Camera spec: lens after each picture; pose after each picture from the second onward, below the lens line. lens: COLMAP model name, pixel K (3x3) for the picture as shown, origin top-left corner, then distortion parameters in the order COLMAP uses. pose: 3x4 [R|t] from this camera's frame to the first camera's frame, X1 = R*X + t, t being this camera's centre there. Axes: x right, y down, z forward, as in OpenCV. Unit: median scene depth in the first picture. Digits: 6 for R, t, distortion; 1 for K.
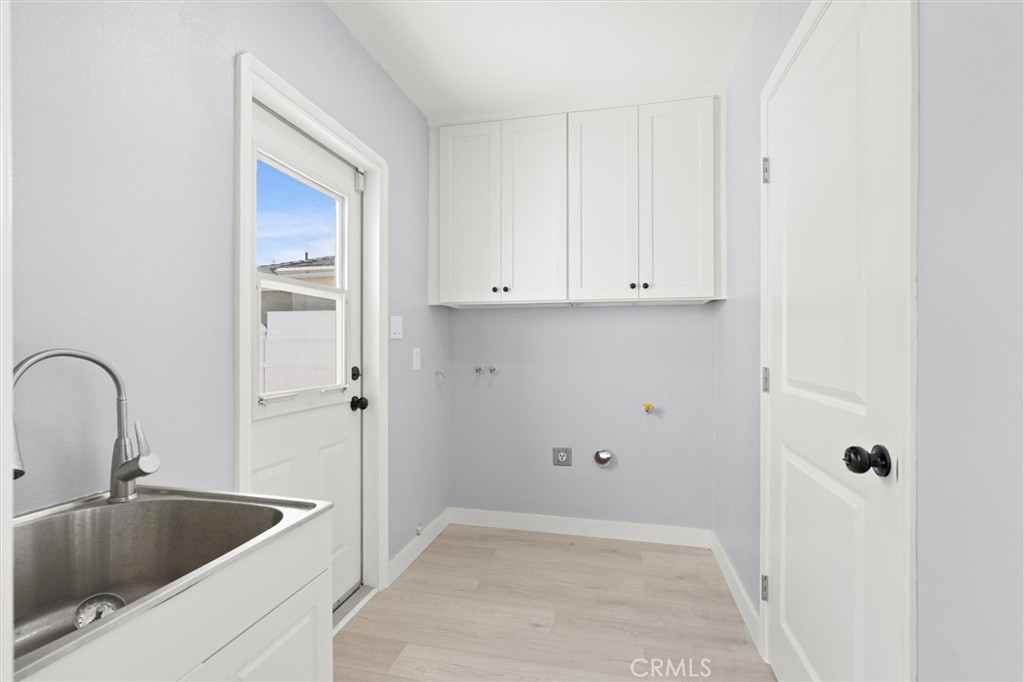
lens RADIAL K [[462.2, 0, 512.0], [0, 462.2, 343.2], [0, 0, 1]] dist [-0.004763, 0.000387]
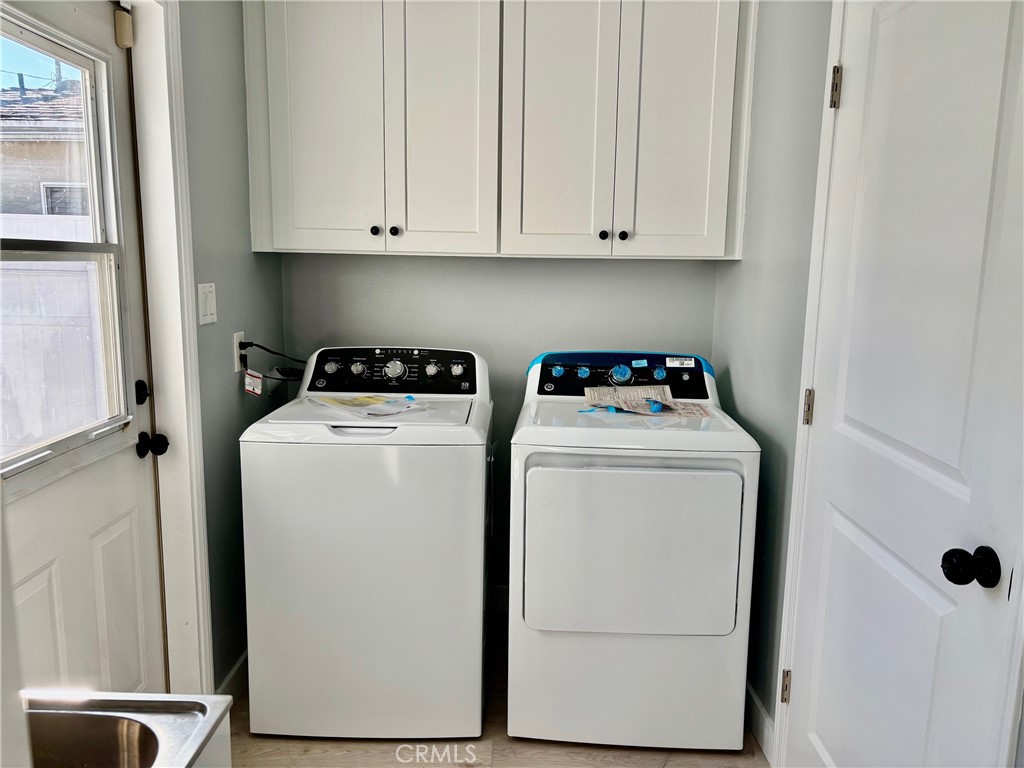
lens RADIAL K [[766.8, 0, 511.7], [0, 766.8, 383.8], [0, 0, 1]] dist [0.027656, -0.009965]
pose [[0.973991, -0.020493, 0.225657, -0.109114], [-0.017572, 0.986071, 0.165395, -0.106116], [-0.225903, -0.165059, 0.960064, -0.000232]]
